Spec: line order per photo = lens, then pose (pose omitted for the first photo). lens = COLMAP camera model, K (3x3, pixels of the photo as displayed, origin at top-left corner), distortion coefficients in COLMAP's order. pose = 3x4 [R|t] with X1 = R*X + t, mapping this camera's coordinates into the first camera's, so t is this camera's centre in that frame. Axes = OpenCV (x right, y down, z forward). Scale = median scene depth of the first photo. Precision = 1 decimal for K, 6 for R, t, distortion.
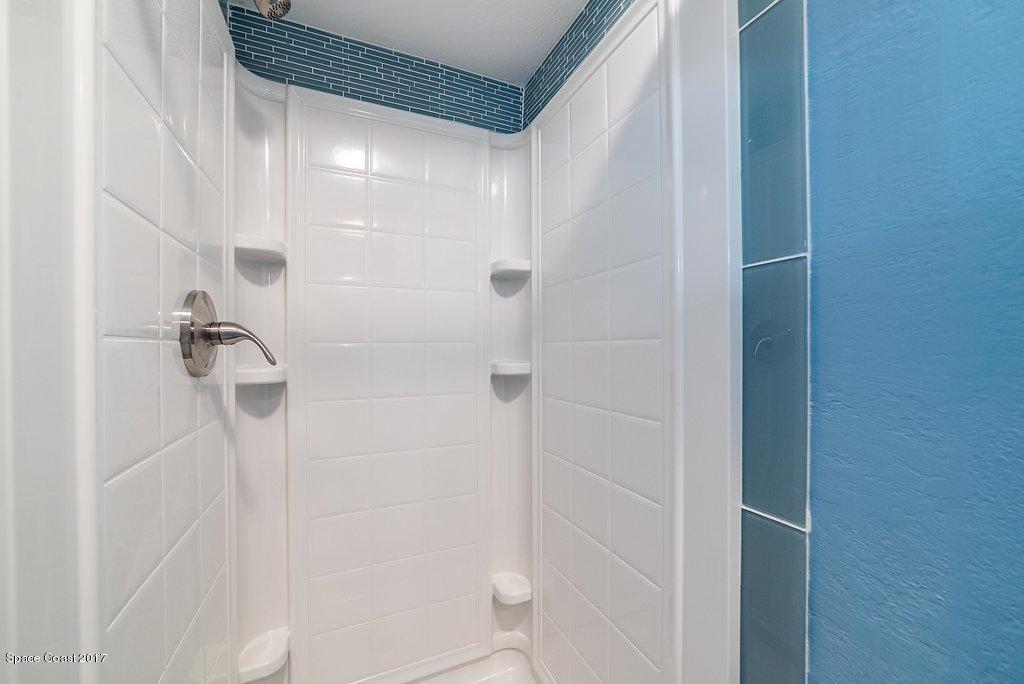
lens RADIAL K [[398.2, 0, 512.1], [0, 398.2, 349.3], [0, 0, 1]] dist [-0.016559, 0.006205]
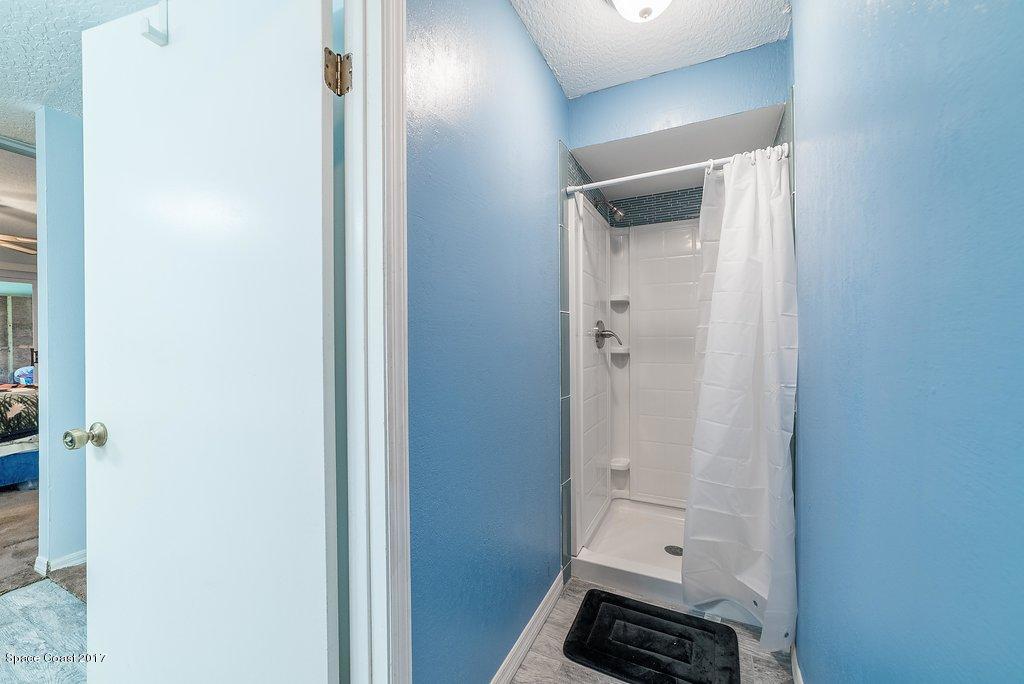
lens RADIAL K [[398.2, 0, 511.8], [0, 398.2, 341.1], [0, 0, 1]] dist [-0.016559, 0.006205]
pose [[0.645223, 0.004184, -0.763983, 0.861641], [-0.000061, 0.999985, 0.005425, -0.003474], [0.763994, -0.003453, 0.645214, -1.161455]]
